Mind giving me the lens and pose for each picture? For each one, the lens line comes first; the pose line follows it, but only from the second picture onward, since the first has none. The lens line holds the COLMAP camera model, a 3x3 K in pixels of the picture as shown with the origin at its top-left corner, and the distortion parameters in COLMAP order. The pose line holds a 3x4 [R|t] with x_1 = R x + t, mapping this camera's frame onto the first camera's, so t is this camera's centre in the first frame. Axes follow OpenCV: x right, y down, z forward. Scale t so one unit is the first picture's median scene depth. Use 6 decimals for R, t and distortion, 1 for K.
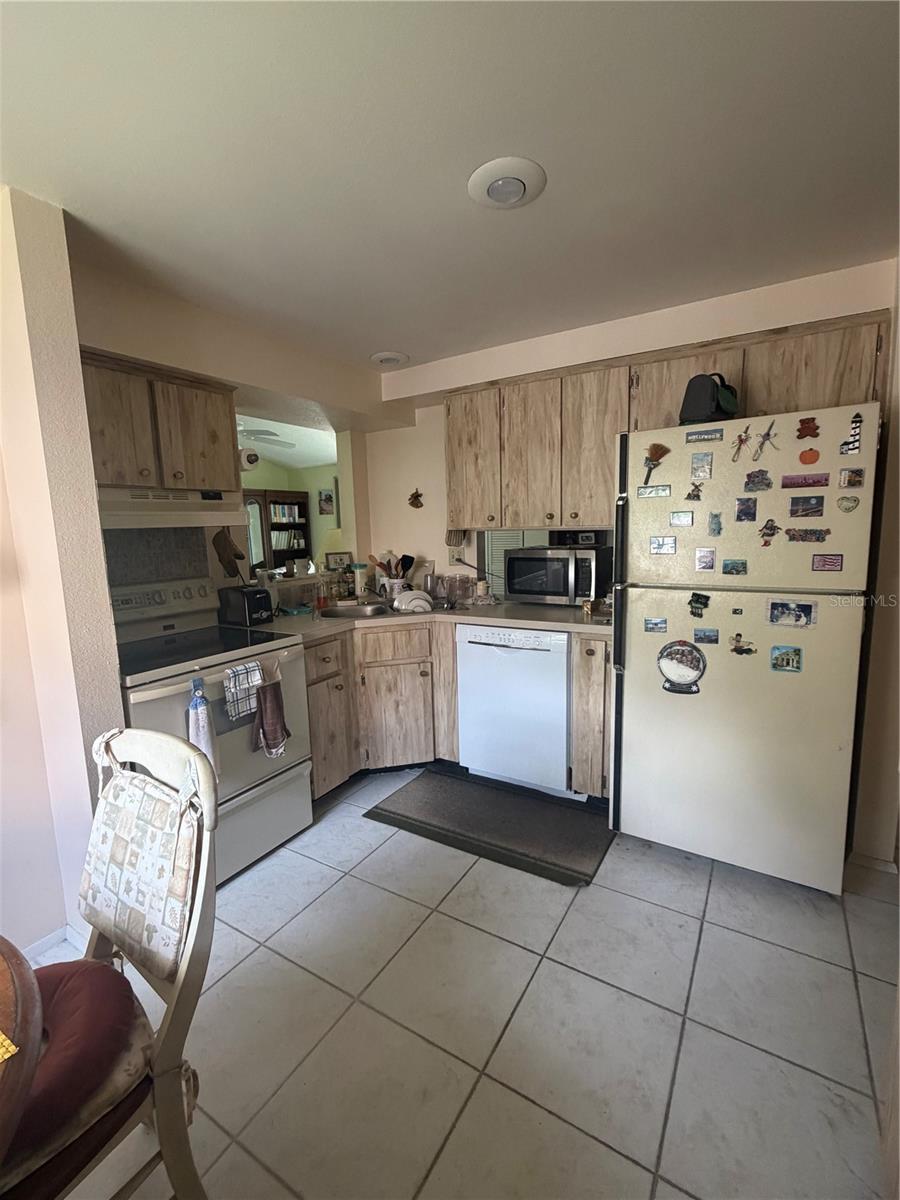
lens RADIAL K [[527.0, 0, 449.2], [0, 527.0, 600.5], [0, 0, 1]] dist [-0.000139, -0.000001]
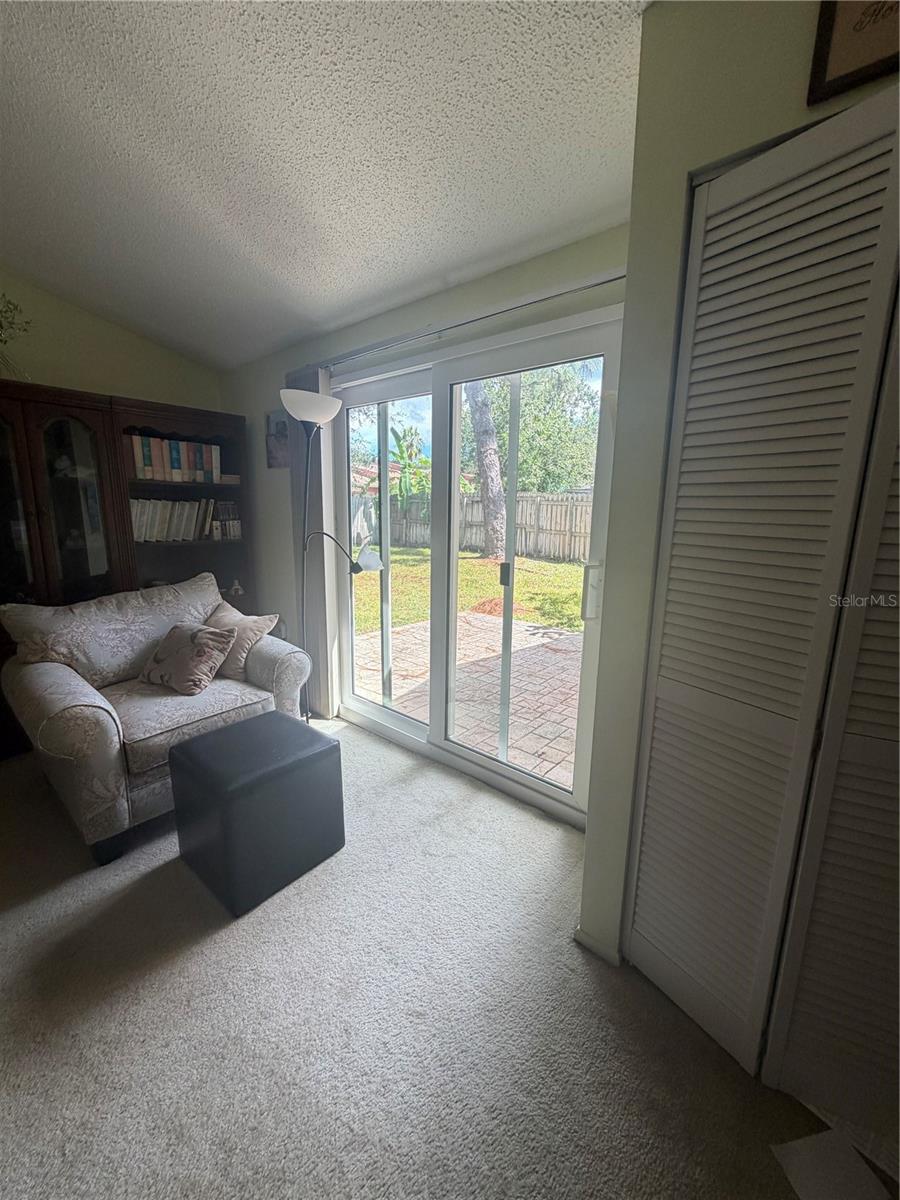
lens RADIAL K [[477.7, 0, 450.9], [0, 477.7, 595.3], [0, 0, 1]] dist [-0.001166, -0.000178]
pose [[0.986327, 0.070389, -0.149011, -0.021266], [-0.062418, 0.996392, 0.057510, -0.089001], [0.152522, -0.047422, 0.987162, 0.625346]]
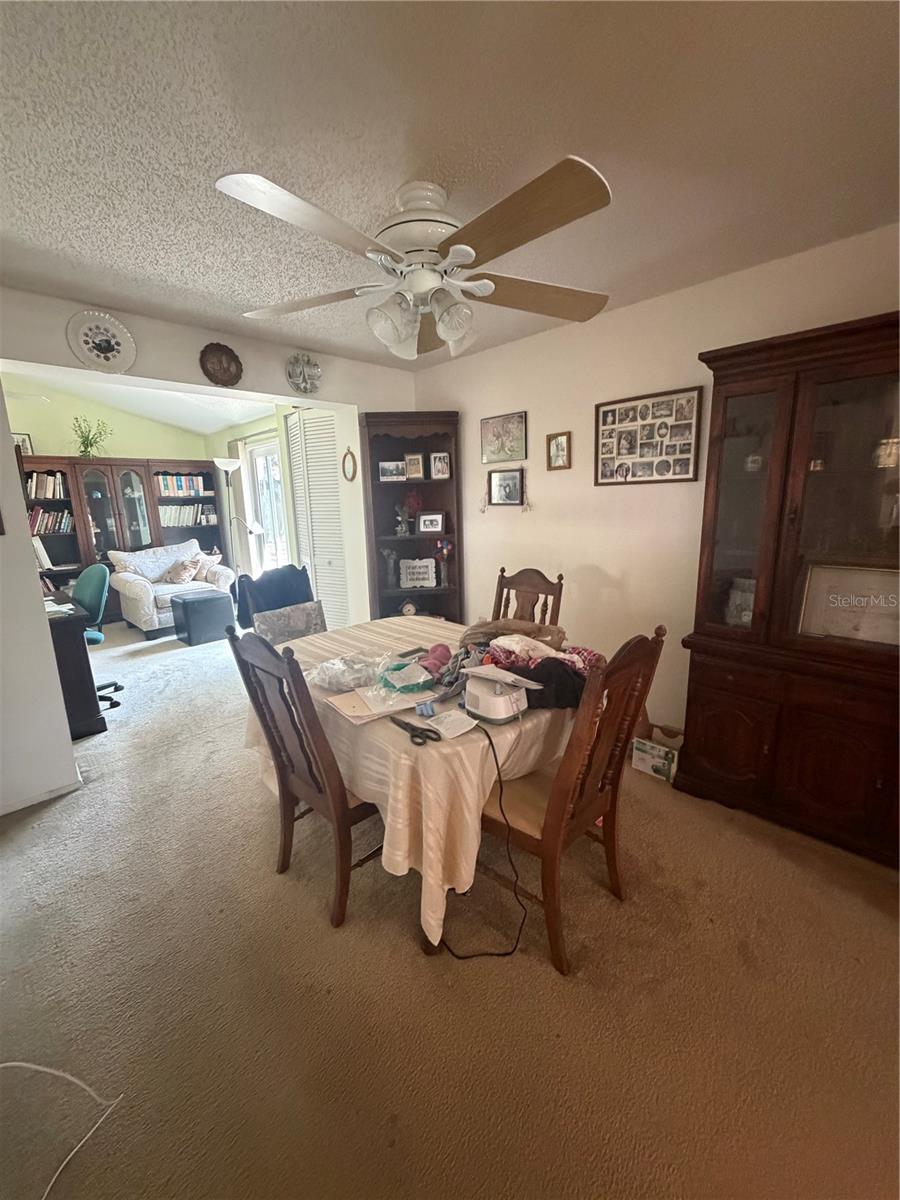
lens RADIAL K [[477.7, 0, 452.1], [0, 477.7, 601.0], [0, 0, 1]] dist [-0.001166, -0.000178]
pose [[0.970311, 0.050567, -0.236516, 0.327783], [-0.030166, 0.995566, 0.089092, -0.056029], [0.239973, -0.079313, 0.967534, 0.306444]]
